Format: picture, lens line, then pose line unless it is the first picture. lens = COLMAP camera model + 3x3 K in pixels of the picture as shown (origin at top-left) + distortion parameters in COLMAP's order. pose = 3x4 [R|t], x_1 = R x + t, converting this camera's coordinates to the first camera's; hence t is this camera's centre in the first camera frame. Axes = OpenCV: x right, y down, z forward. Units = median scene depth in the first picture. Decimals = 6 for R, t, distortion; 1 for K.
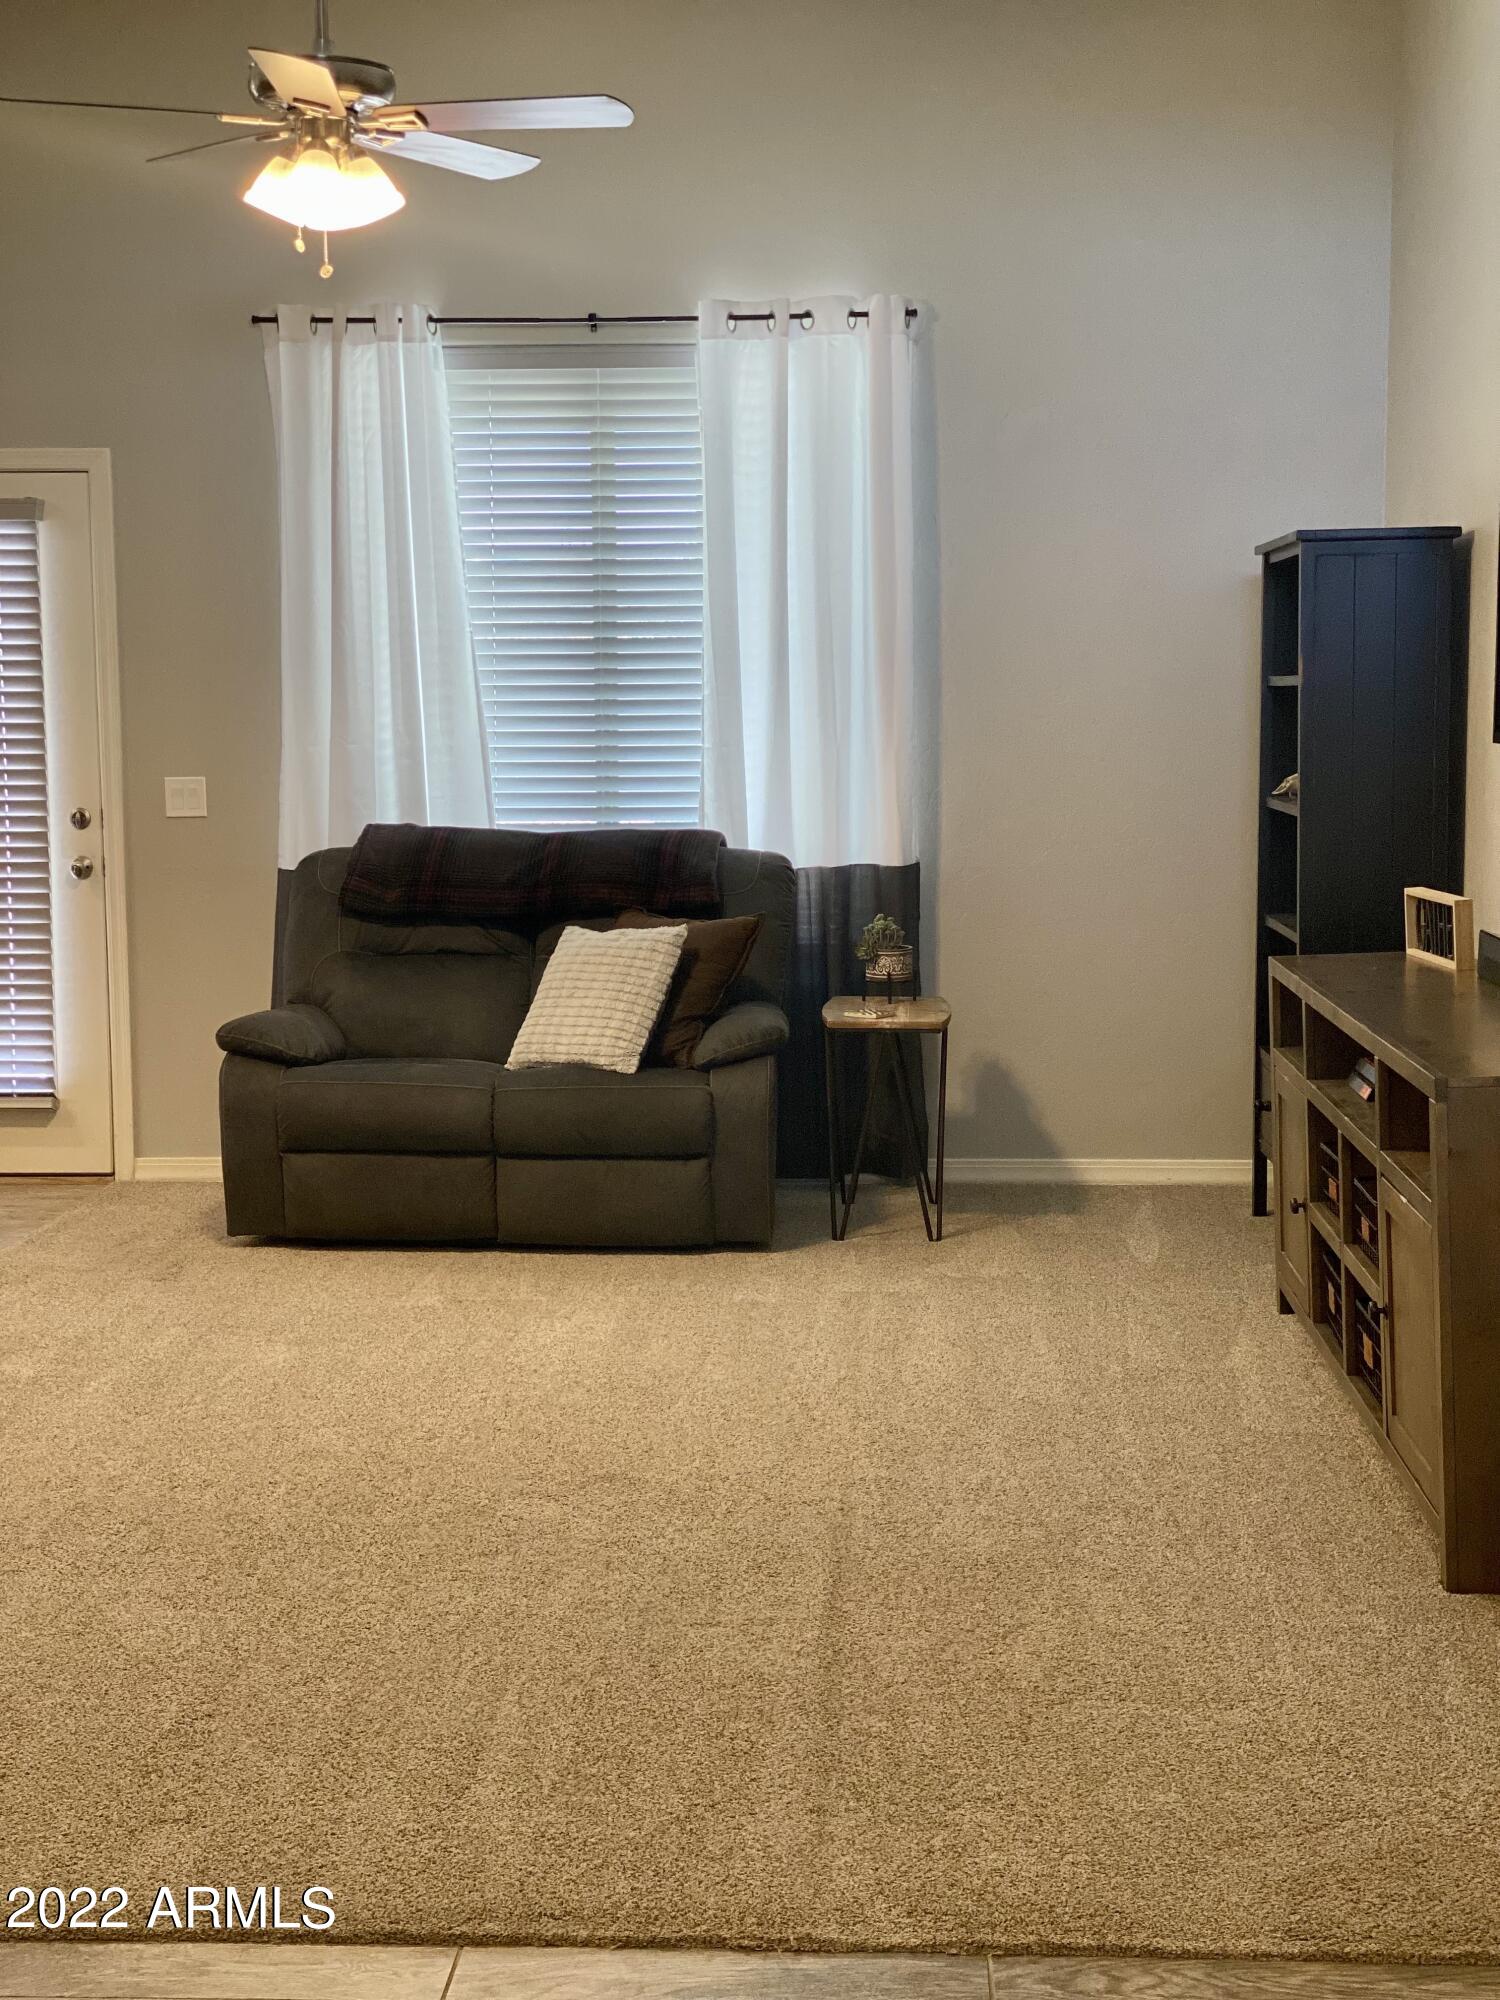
lens RADIAL K [[3044.5, 0, 750.0], [0, 3044.5, 1000.0], [0, 0, 1]] dist [0.200945, 0.014149]
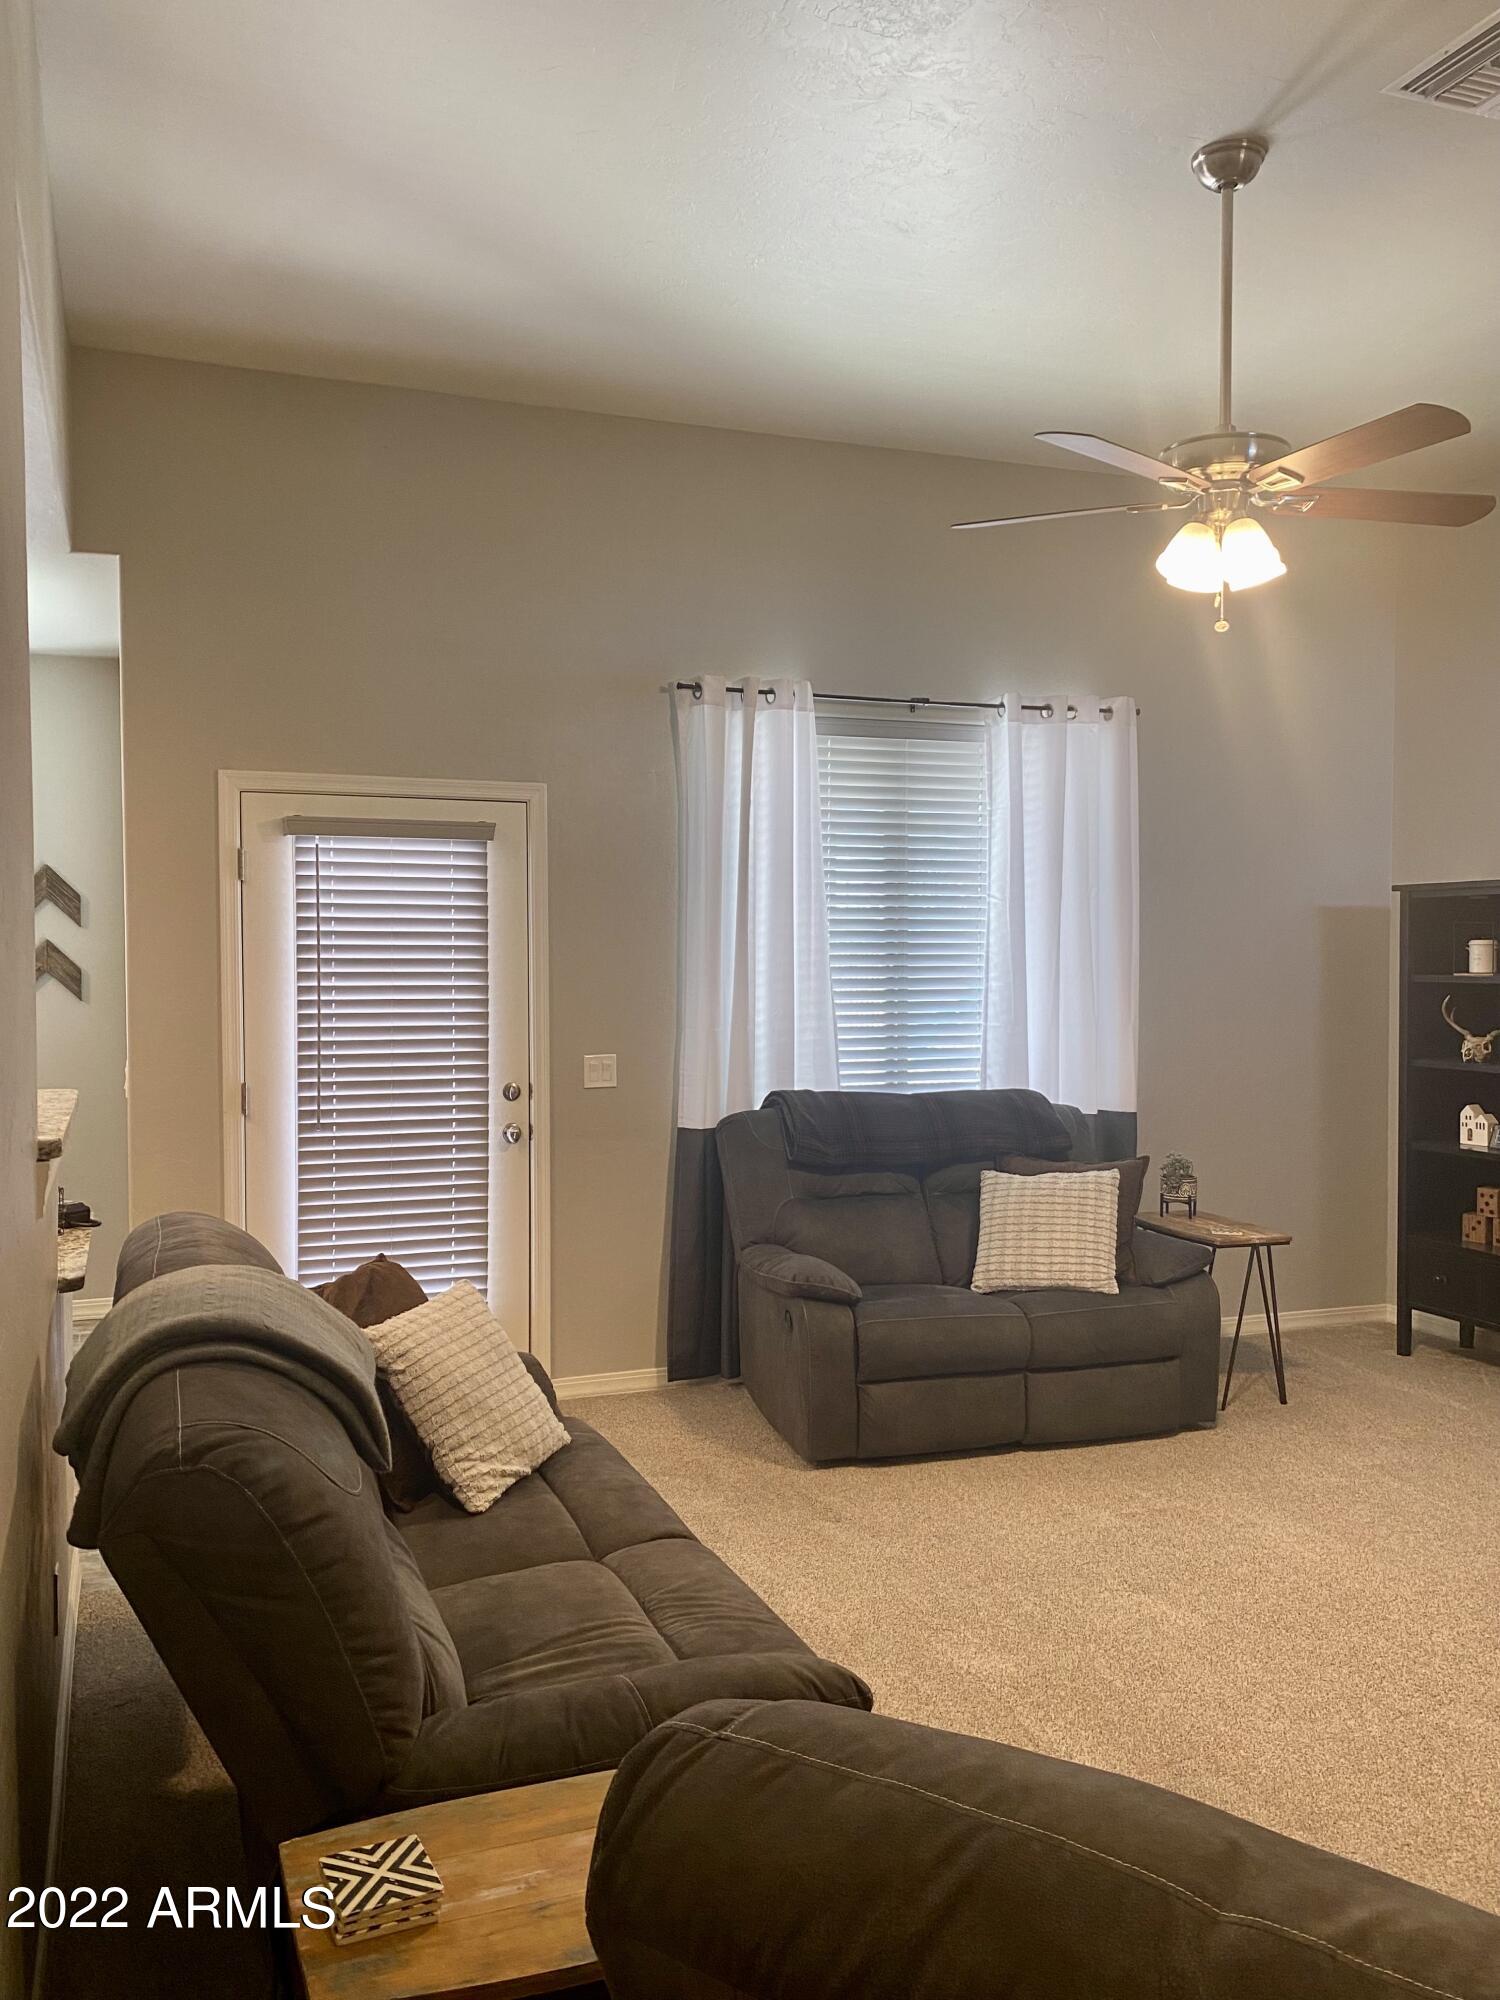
lens RADIAL K [[1639.2, 0, 750.0], [0, 1639.2, 1000.0], [0, 0, 1]] dist [0.034269, -0.042845]
pose [[0.911669, -0.005416, 0.410890, -0.403850], [0.036466, 0.997034, -0.067770, -0.049573], [-0.409304, 0.076767, 0.909163, 0.401317]]
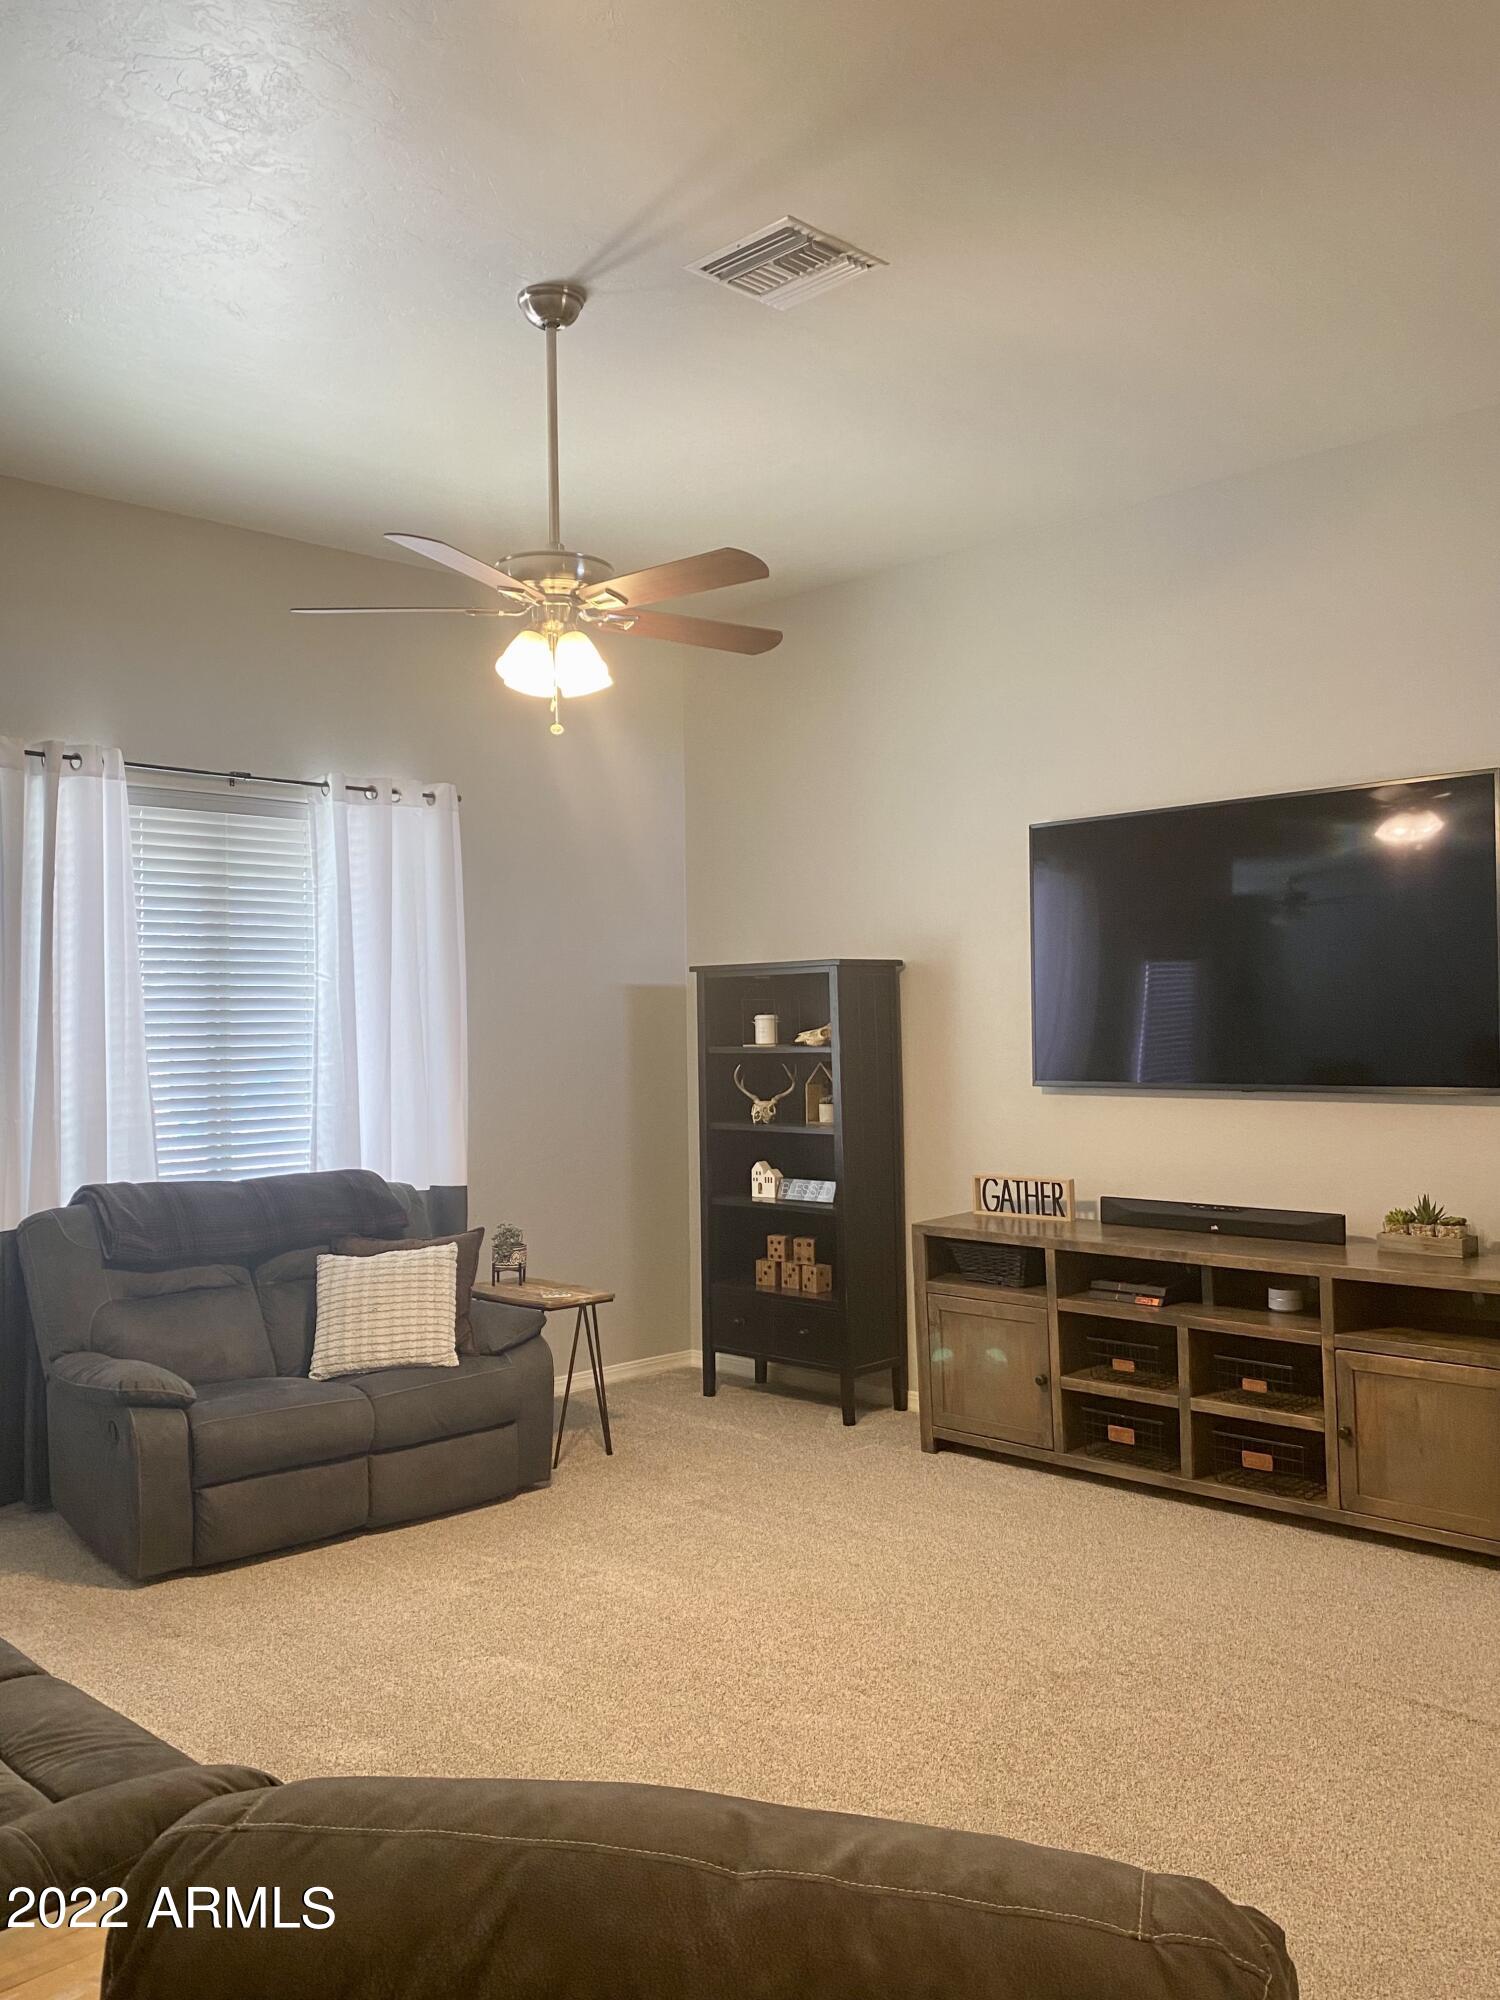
lens RADIAL K [[1664.2, 0, 750.0], [0, 1664.2, 1000.0], [0, 0, 1]] dist [0.027917, -0.015920]
pose [[0.655939, 0.003955, 0.754804, -0.433546], [0.088522, 0.992683, -0.082129, -0.052934], [-0.749606, 0.120689, 0.650789, 0.398261]]
